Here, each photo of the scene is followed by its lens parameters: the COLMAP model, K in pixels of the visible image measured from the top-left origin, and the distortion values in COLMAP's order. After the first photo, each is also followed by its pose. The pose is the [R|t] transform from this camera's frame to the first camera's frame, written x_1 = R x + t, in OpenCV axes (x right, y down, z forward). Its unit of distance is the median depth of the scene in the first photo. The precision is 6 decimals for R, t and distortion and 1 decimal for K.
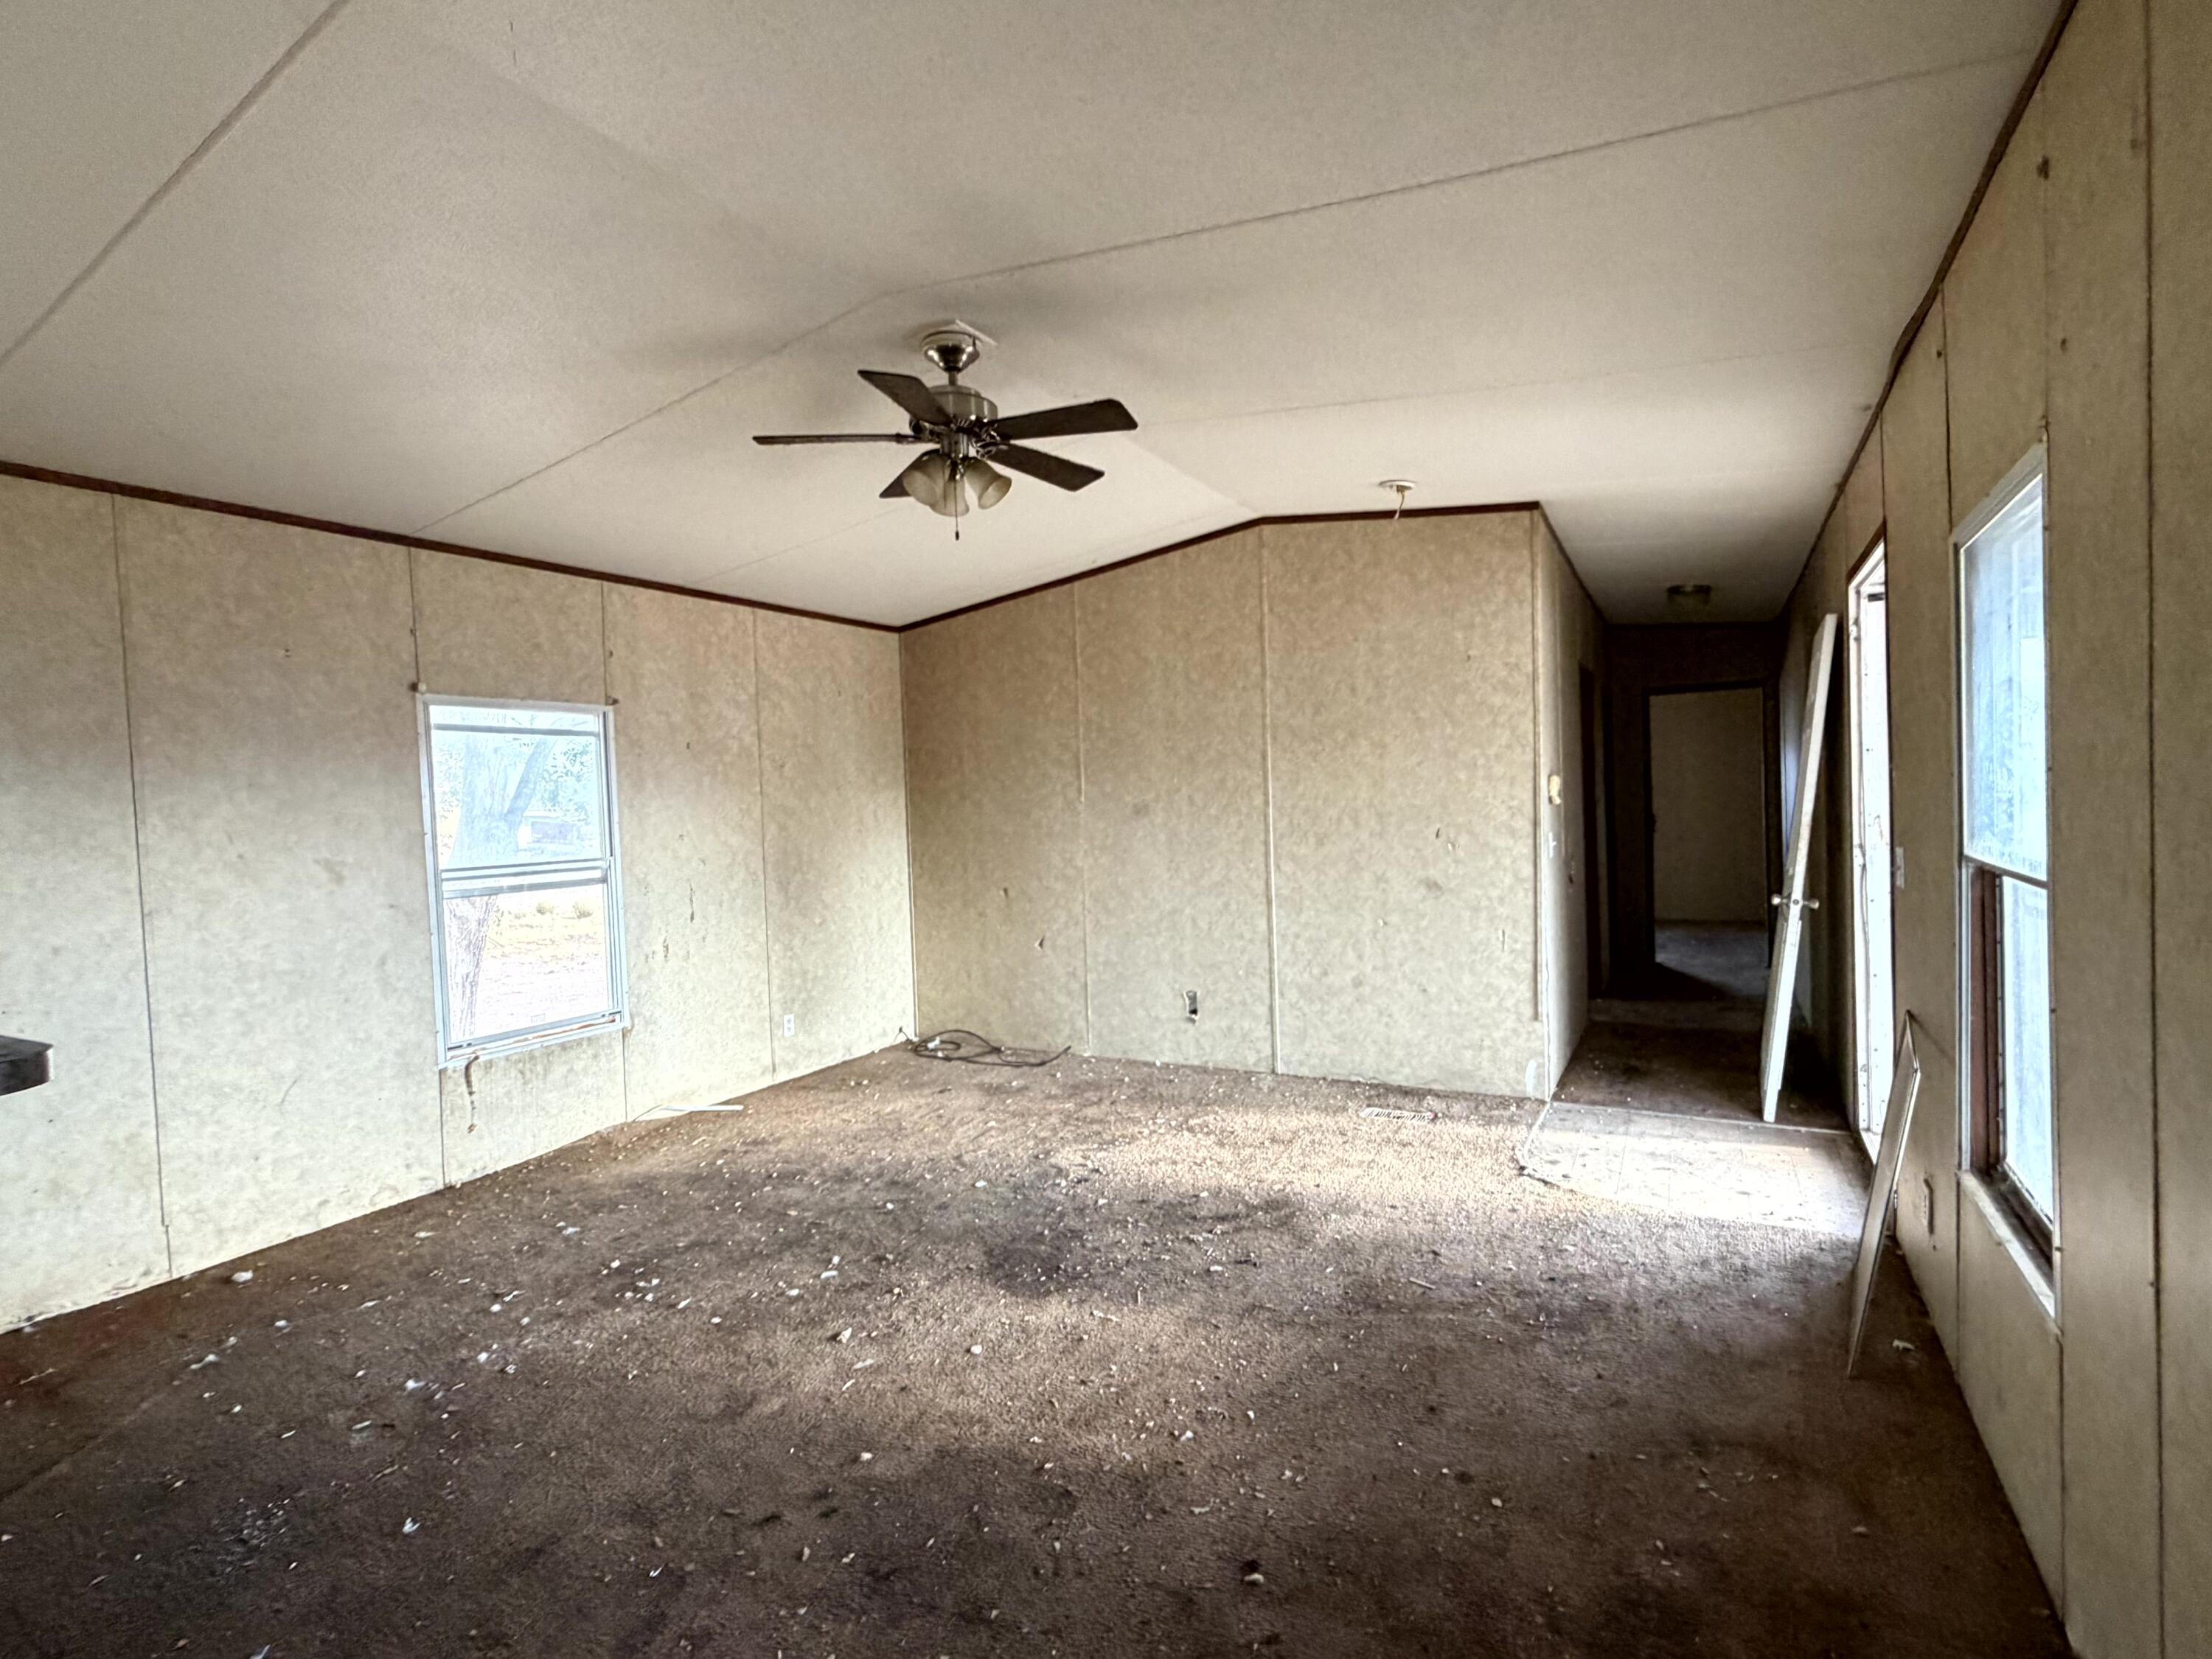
lens RADIAL K [[1054.6, 0, 1105.3], [0, 1054.6, 833.1], [0, 0, 1]] dist [-0.000191, -0.000049]
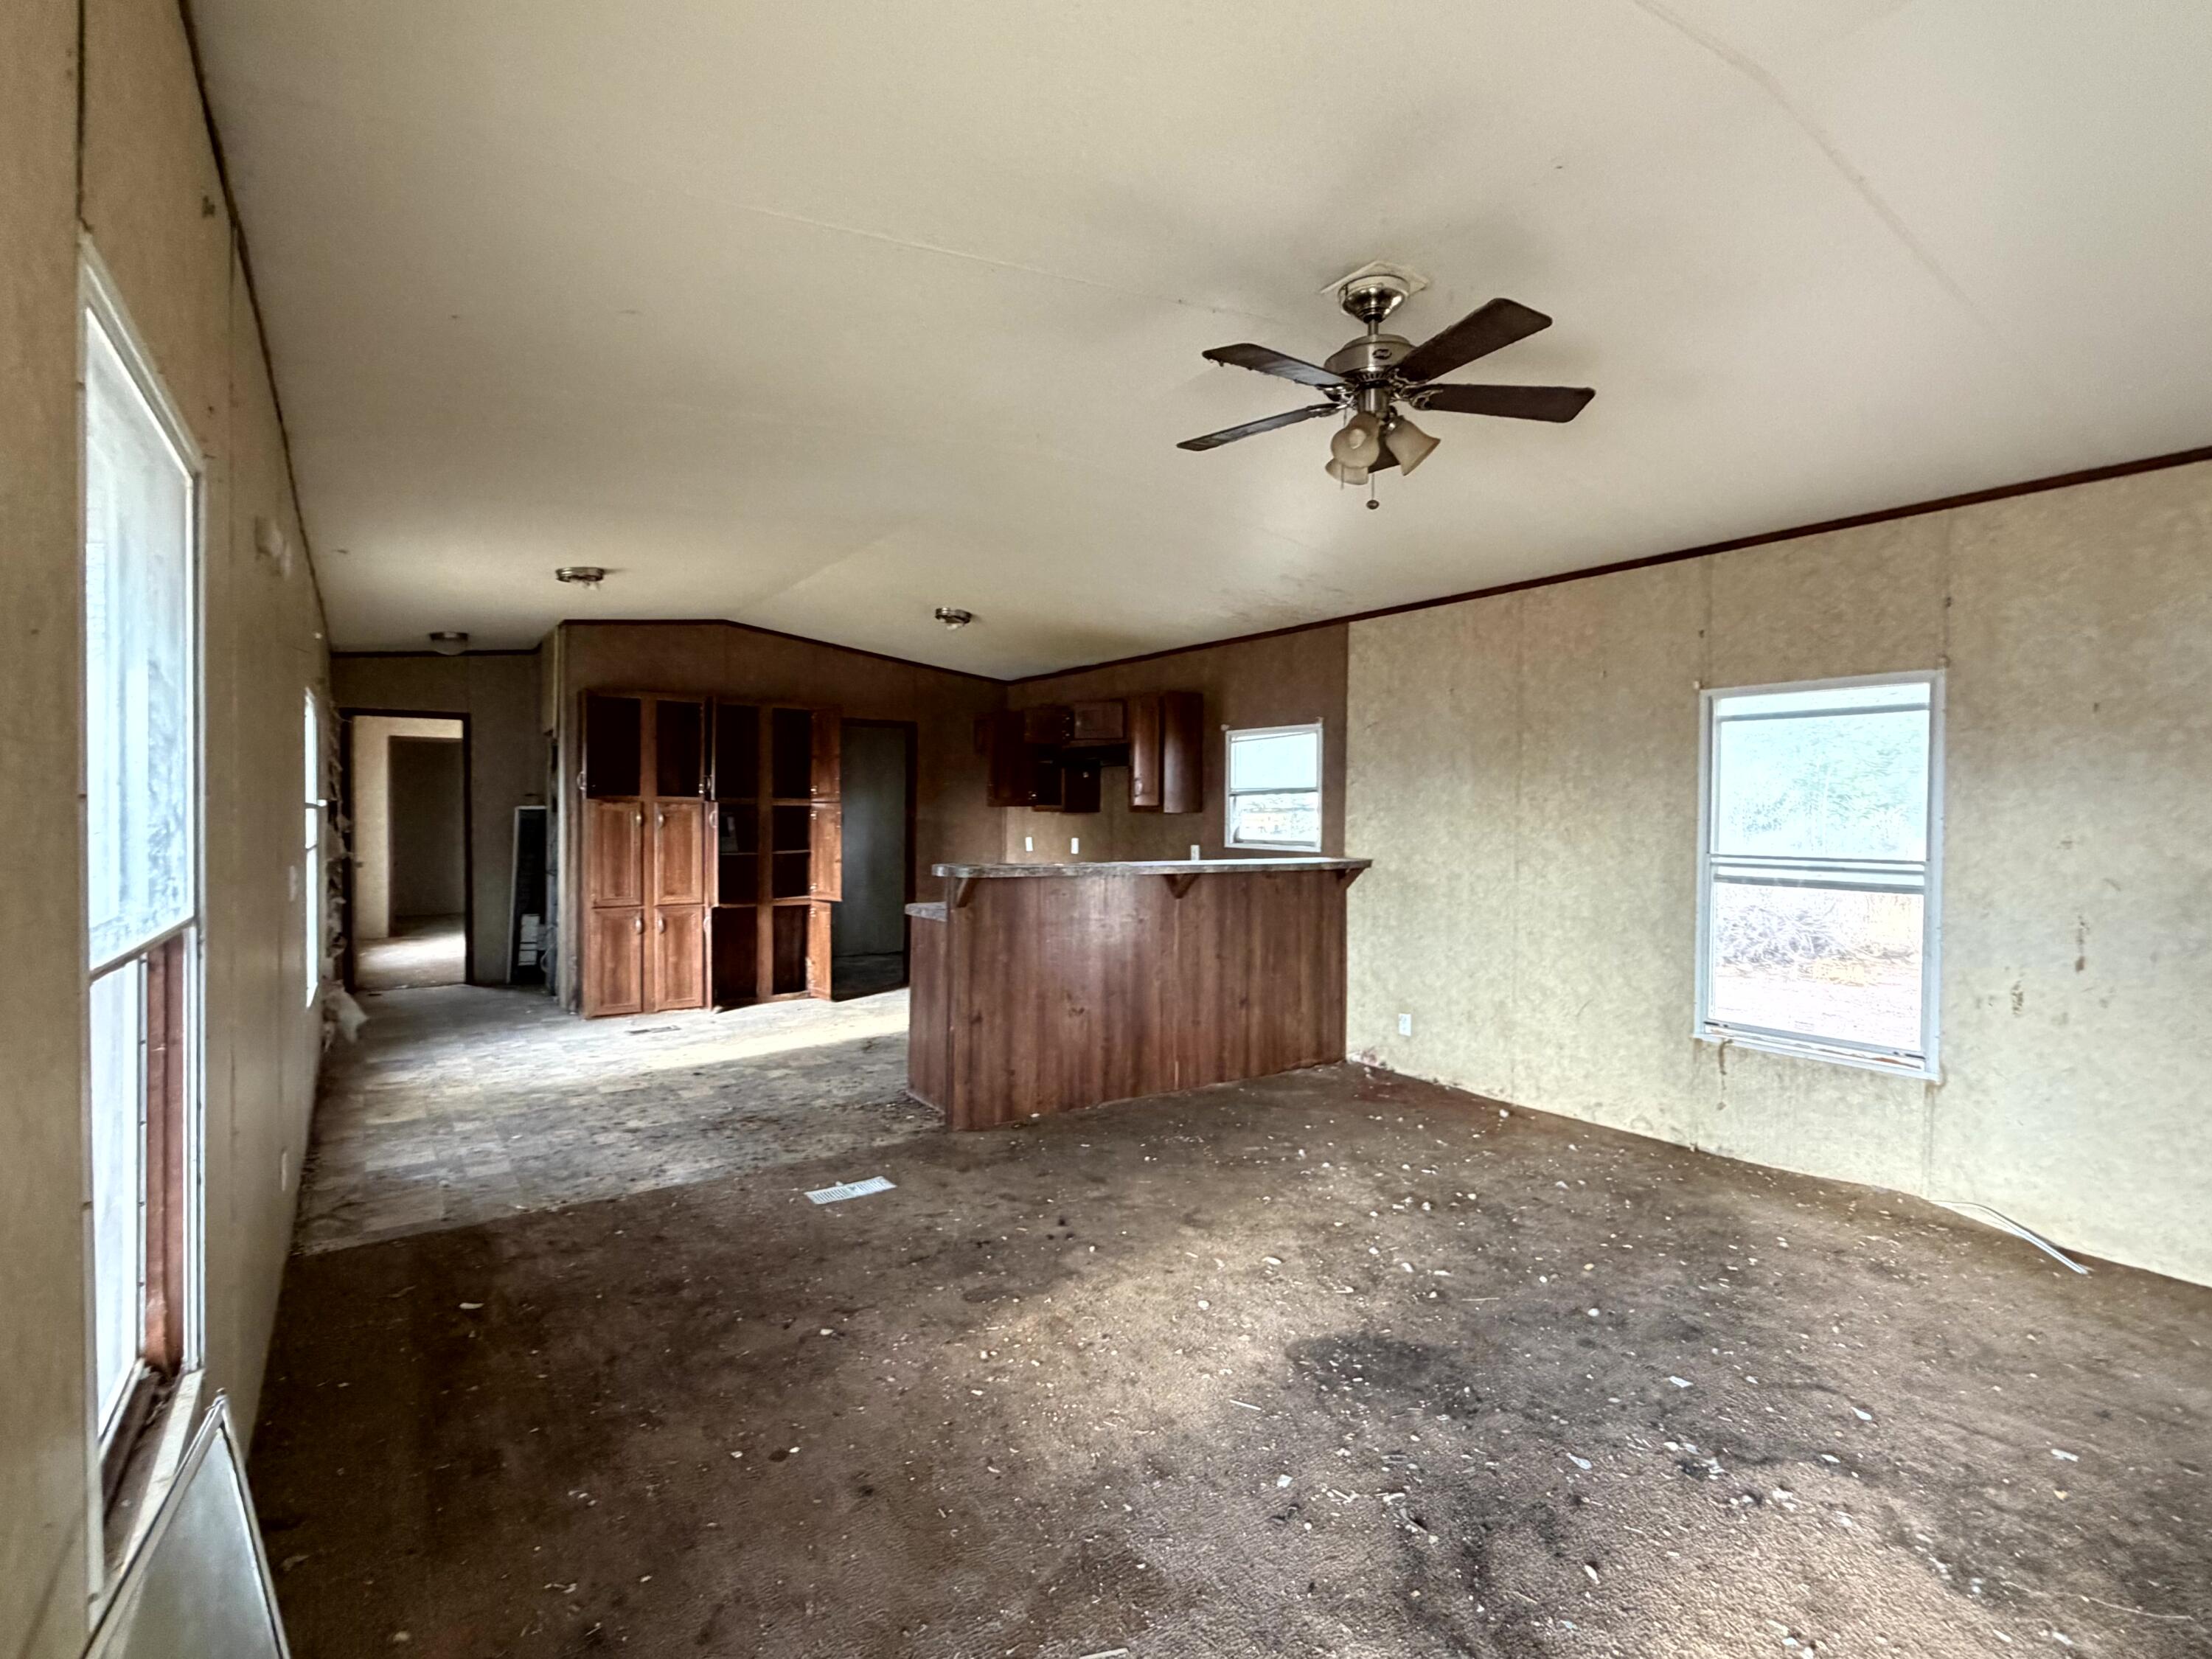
lens RADIAL K [[1033.2, 0, 1098.3], [0, 1033.2, 827.1], [0, 0, 1]] dist [0.024061, -0.019611]
pose [[-0.428923, 0.045567, -0.902191, 0.533881], [-0.019769, 0.998014, 0.059806, -0.039708], [0.903125, 0.043487, -0.427170, 0.819710]]
